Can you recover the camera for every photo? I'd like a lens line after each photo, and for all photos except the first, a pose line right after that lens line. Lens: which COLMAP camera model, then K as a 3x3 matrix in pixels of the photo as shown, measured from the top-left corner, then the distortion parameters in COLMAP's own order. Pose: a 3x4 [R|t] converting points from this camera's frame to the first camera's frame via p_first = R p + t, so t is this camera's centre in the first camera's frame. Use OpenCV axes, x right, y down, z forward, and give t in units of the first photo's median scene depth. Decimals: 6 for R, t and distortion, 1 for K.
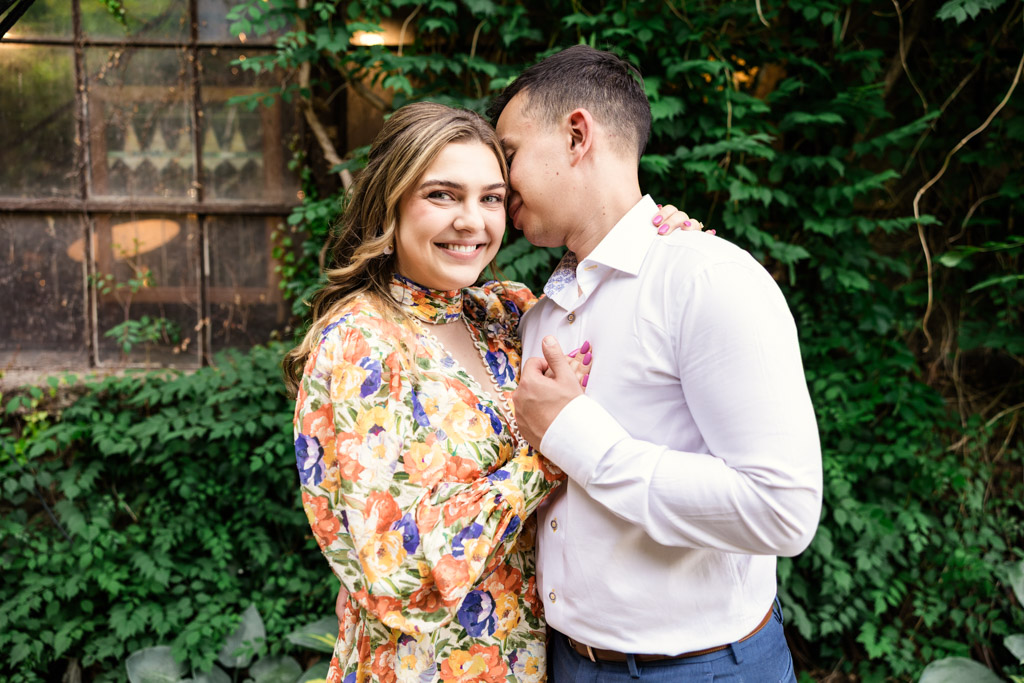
lens RADIAL K [[843.5, 0, 511.6], [0, 843.5, 357.9], [0, 0, 1]] dist [0.008116, -0.003773]
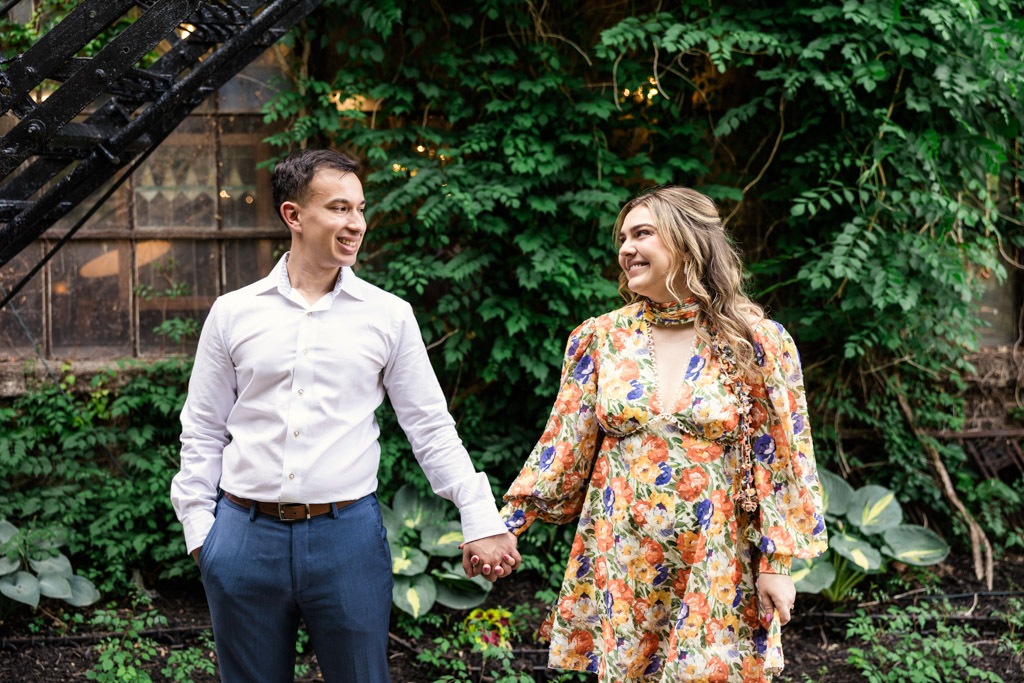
lens RADIAL K [[1249.8, 0, 519.7], [0, 1249.8, 353.6], [0, 0, 1]] dist [0.014907, 0.005702]
pose [[0.999503, -0.021116, 0.023413, 0.051440], [0.022266, 0.998502, -0.049987, 0.120016], [-0.022323, 0.050483, 0.998475, -0.979913]]
